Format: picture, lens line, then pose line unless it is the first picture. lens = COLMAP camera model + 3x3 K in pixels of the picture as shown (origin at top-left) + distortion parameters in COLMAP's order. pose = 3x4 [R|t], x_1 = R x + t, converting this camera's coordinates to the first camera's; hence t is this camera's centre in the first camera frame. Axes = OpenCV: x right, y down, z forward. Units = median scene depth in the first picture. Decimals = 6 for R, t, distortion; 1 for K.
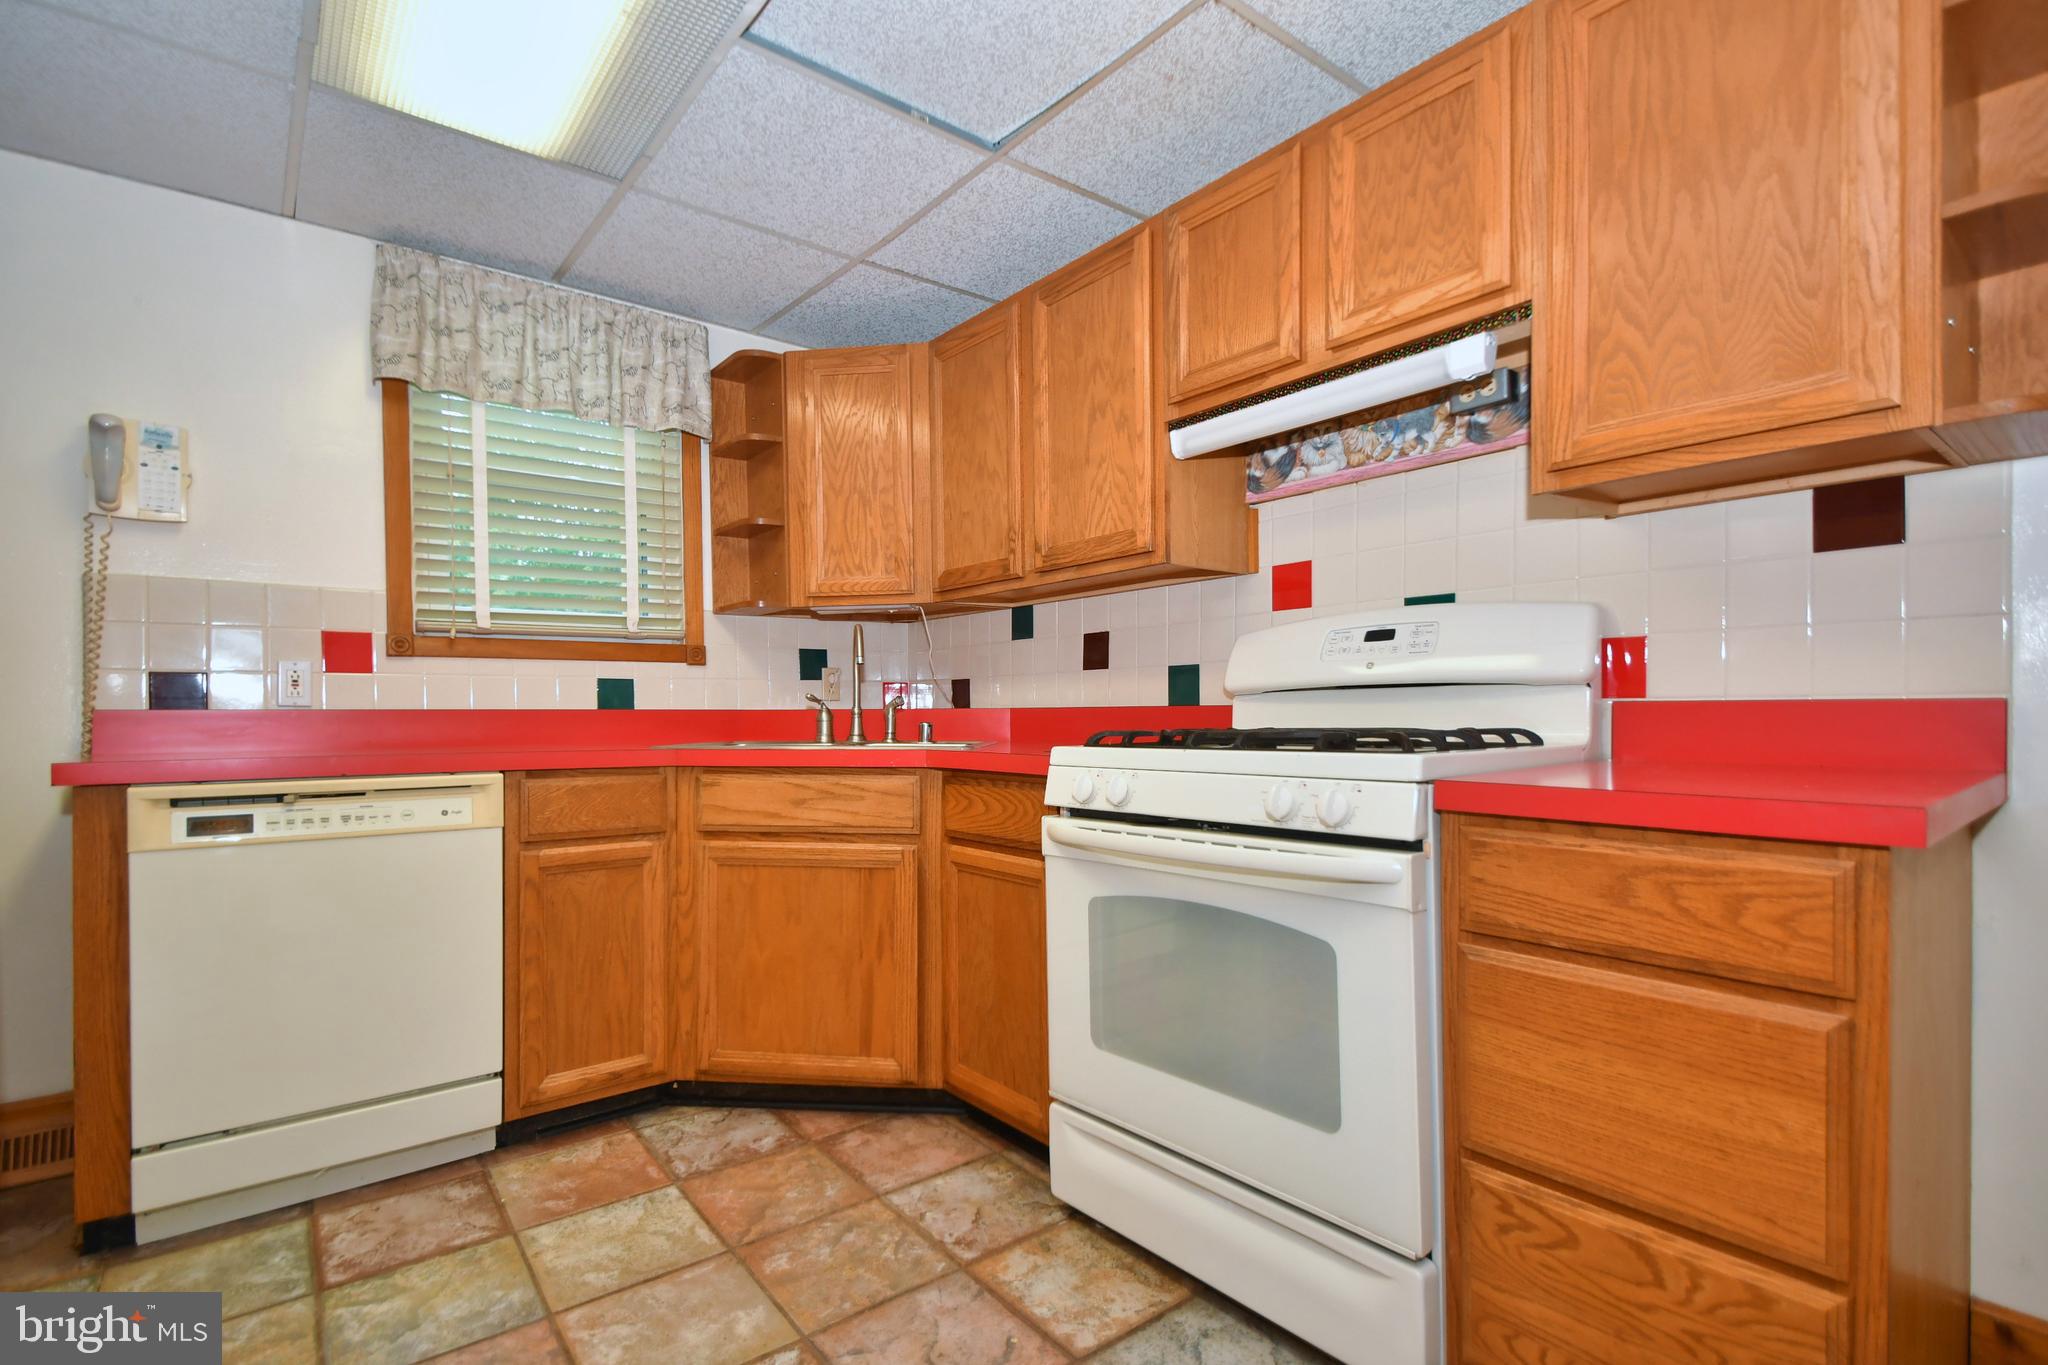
lens RADIAL K [[939.9, 0, 1008.8], [0, 939.9, 727.9], [0, 0, 1]] dist [-0.003283, -0.006281]
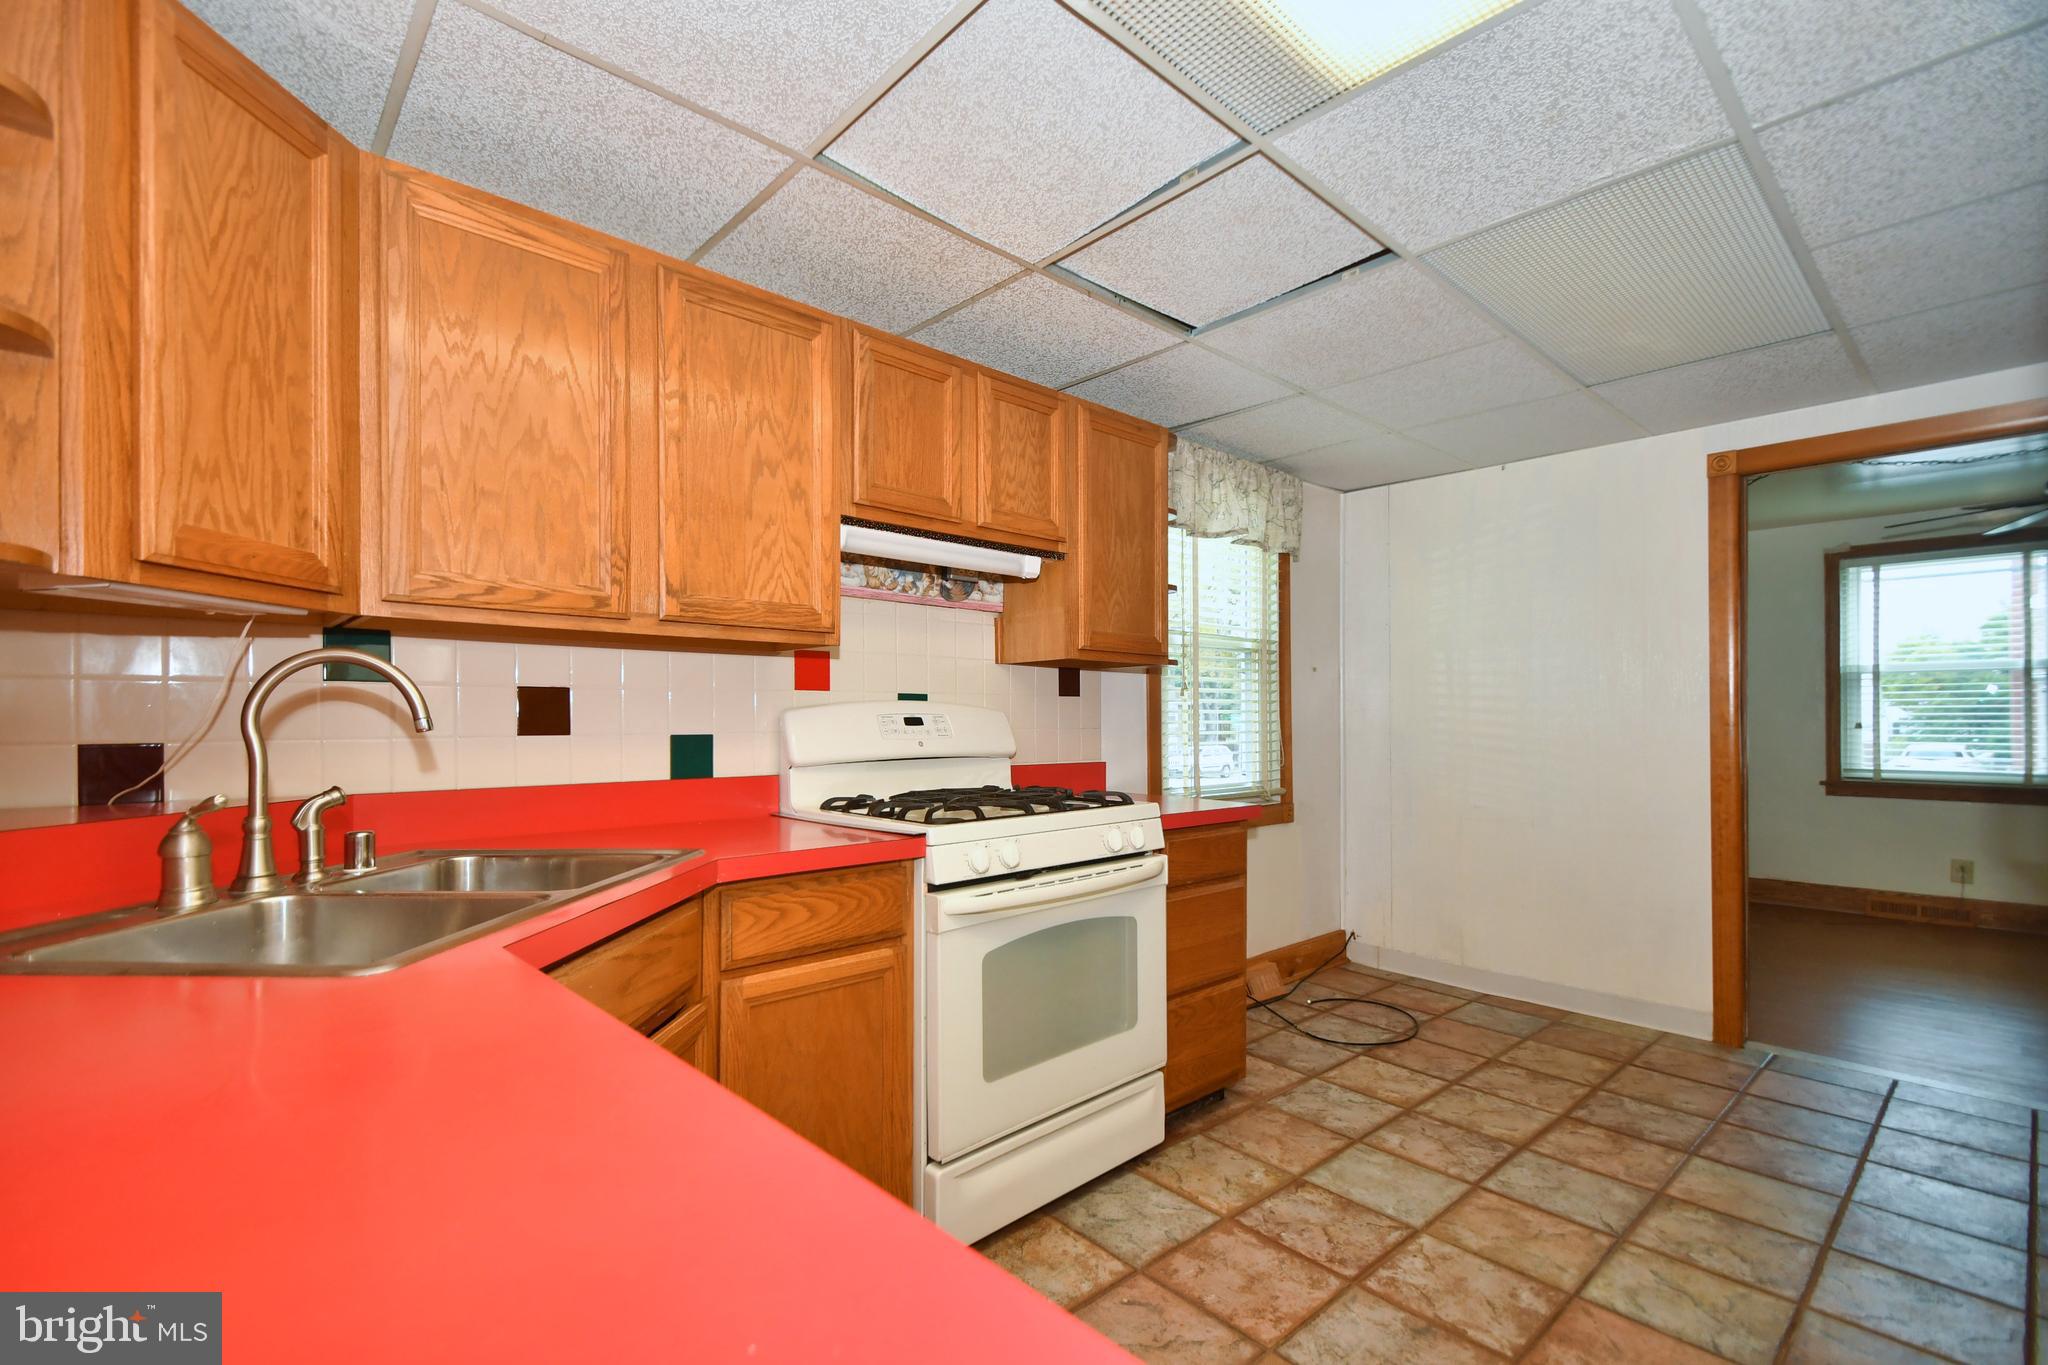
lens RADIAL K [[895.3, 0, 985.1], [0, 895.3, 717.8], [0, 0, 1]] dist [0.002416, -0.005797]
pose [[-0.052858, 0.008887, 0.998563, -0.864837], [0.014717, 0.999859, -0.008120, -0.085684], [-0.998494, 0.014266, -0.052981, 0.904632]]
